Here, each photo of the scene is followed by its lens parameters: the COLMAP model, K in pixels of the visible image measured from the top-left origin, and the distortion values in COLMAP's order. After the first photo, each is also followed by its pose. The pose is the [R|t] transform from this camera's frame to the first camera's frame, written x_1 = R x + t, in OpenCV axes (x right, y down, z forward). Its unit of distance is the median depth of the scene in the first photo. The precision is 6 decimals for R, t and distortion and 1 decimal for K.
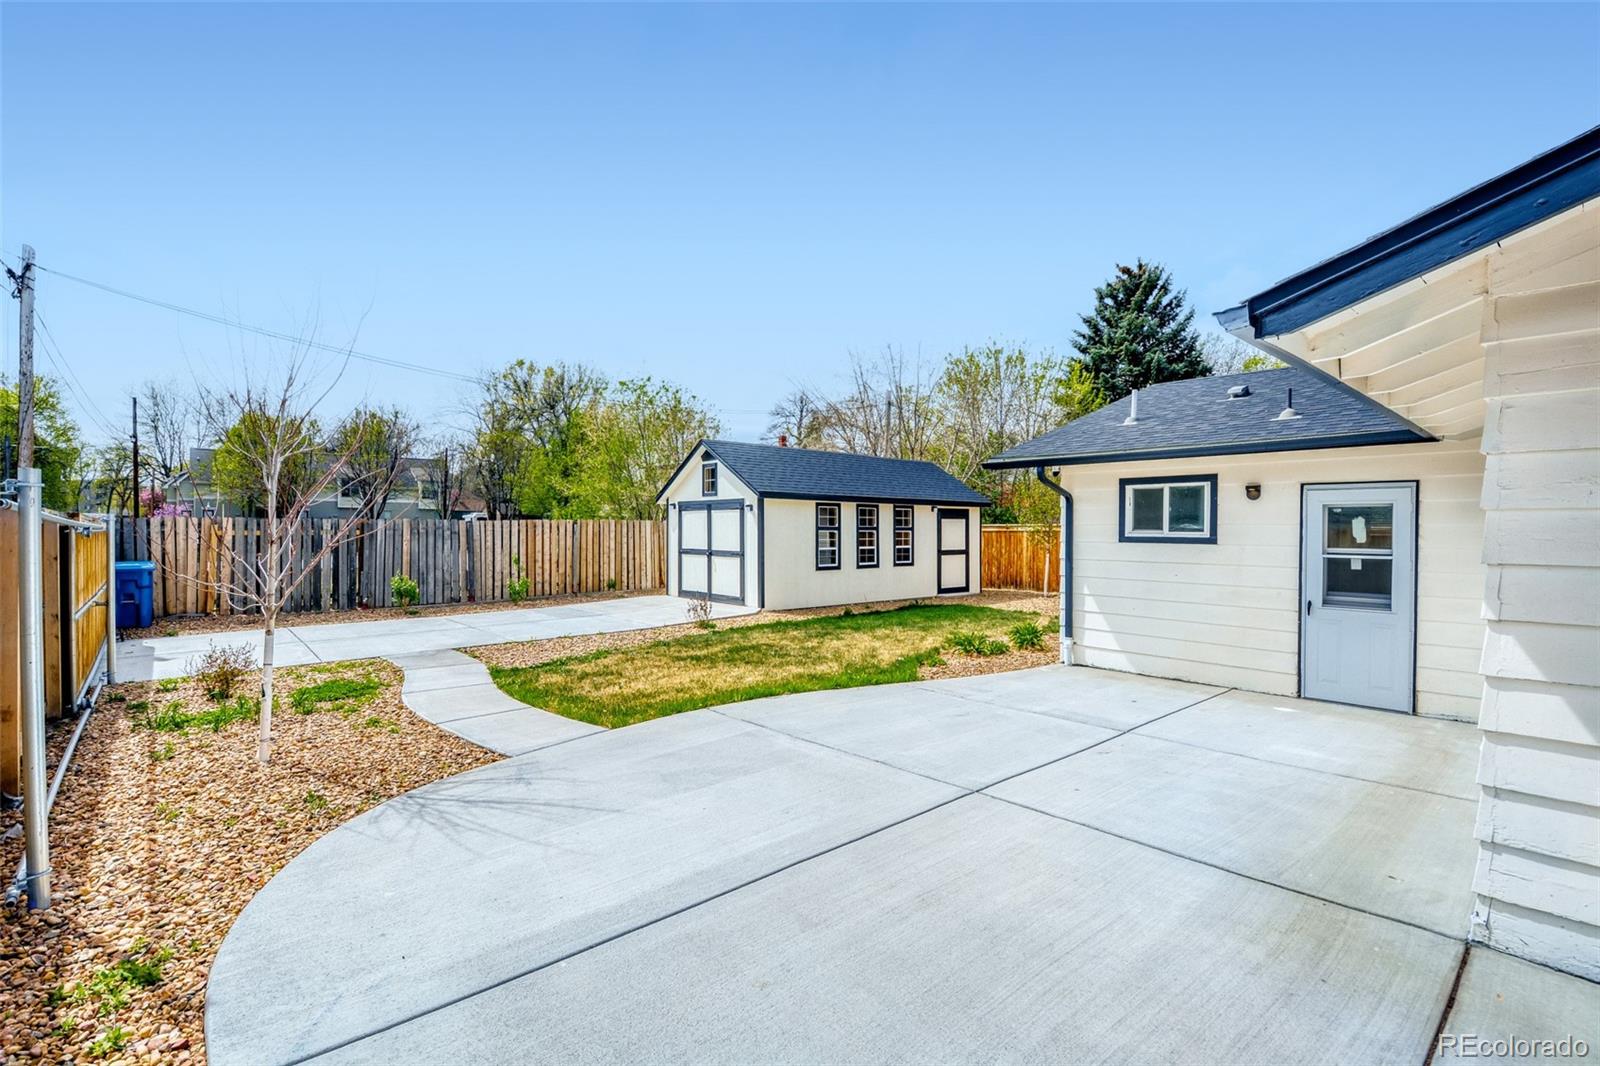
lens RADIAL K [[707.3, 0, 811.1], [0, 707.3, 530.6], [0, 0, 1]] dist [0.011047, -0.008525]
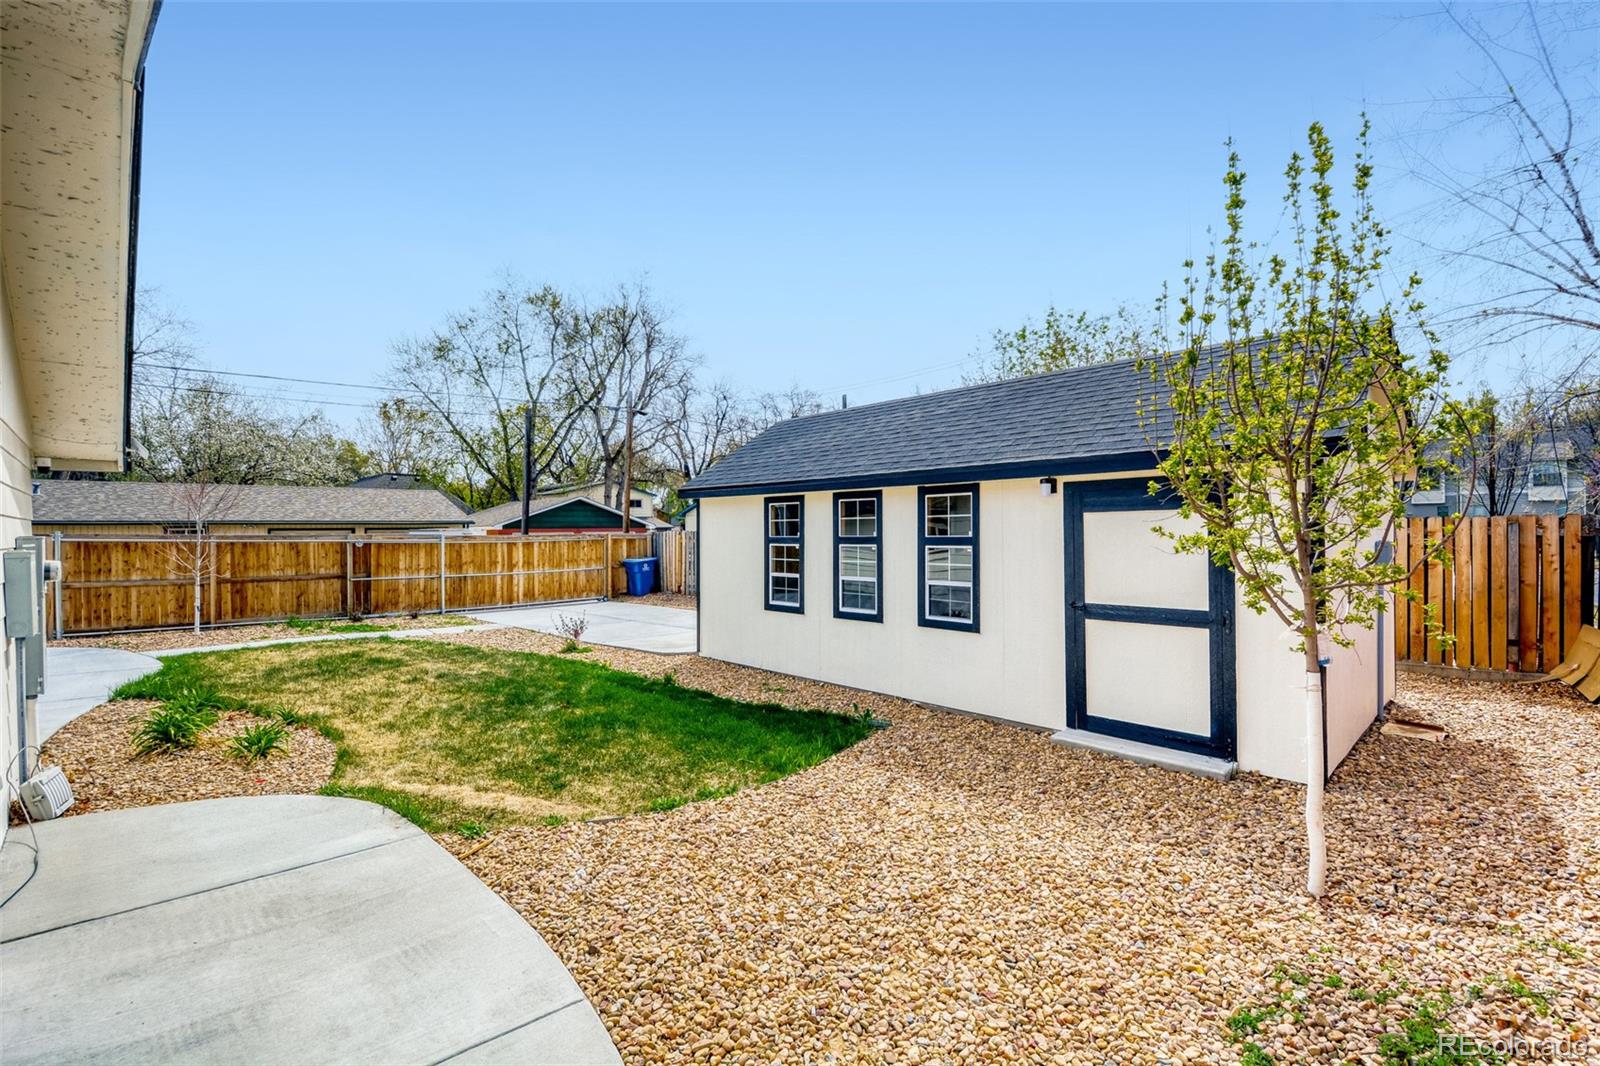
lens RADIAL K [[707.3, 0, 799.1], [0, 707.3, 532.6], [0, 0, 1]] dist [0.011047, -0.008525]
pose [[0.068639, -0.005579, -0.997626, 0.539301], [0.000812, 0.999984, -0.005536, -0.005149], [0.997641, -0.000430, 0.068643, 0.868886]]
